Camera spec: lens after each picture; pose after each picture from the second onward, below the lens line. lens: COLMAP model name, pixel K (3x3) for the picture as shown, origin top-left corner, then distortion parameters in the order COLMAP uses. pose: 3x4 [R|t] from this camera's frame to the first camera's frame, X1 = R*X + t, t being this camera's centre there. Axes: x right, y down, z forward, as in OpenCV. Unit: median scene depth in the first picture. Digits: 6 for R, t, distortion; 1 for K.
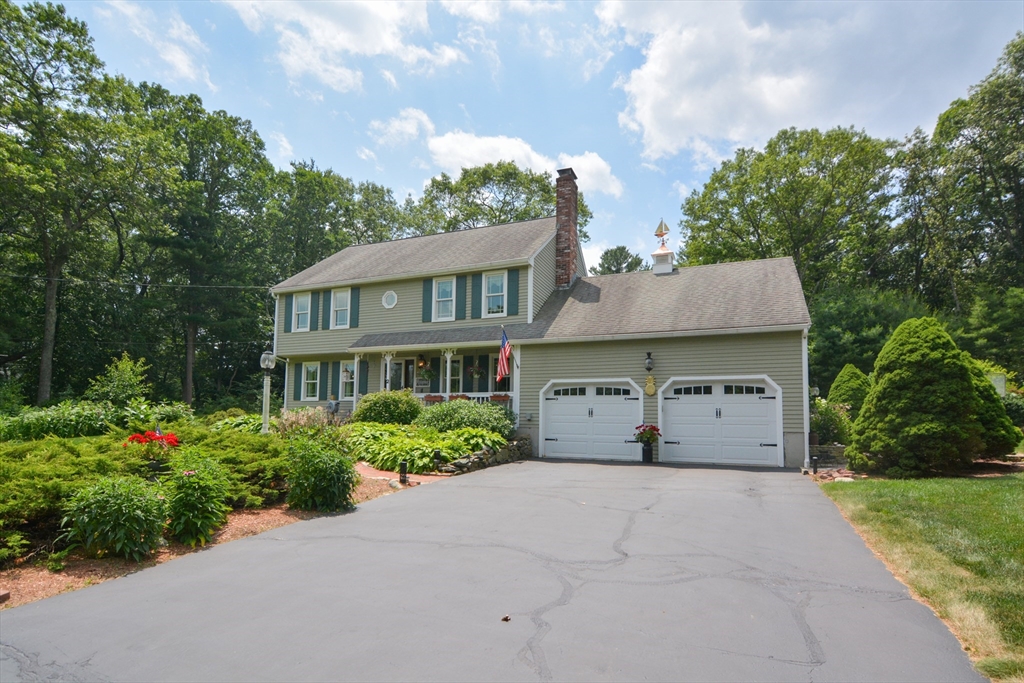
lens RADIAL K [[490.5, 0, 511.1], [0, 490.5, 339.0], [0, 0, 1]] dist [0.000879, -0.010017]
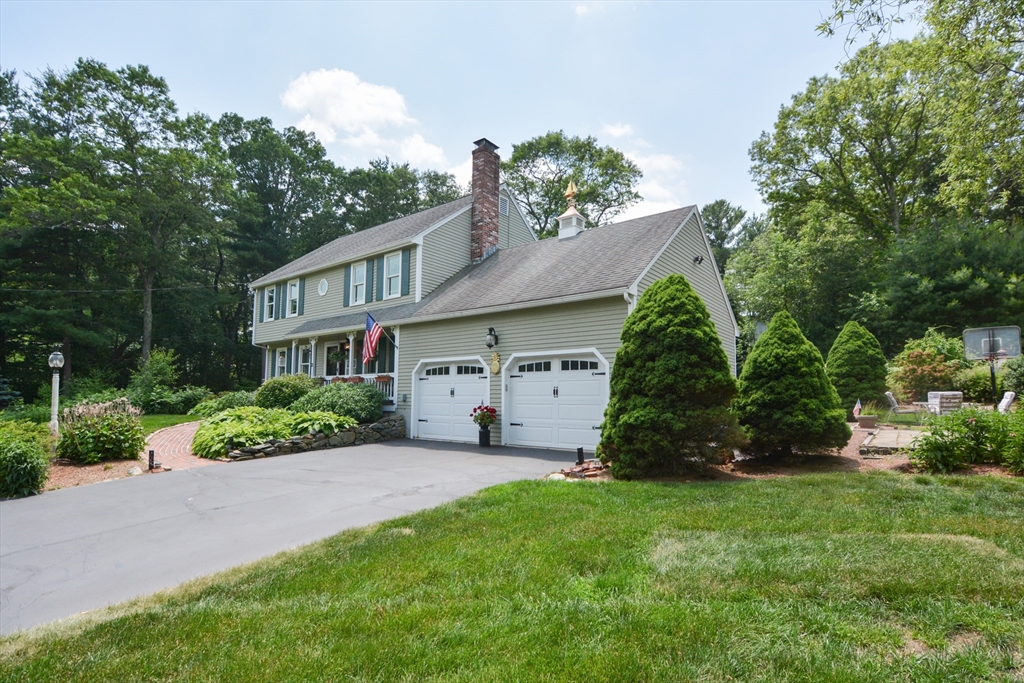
lens RADIAL K [[482.7, 0, 514.2], [0, 482.7, 306.9], [0, 0, 1]] dist [0.003302, -0.033168]
pose [[0.966815, -0.063551, -0.247448, 0.460199], [0.062521, 0.997971, -0.012027, 0.001428], [0.247710, -0.003843, 0.968827, 0.100676]]
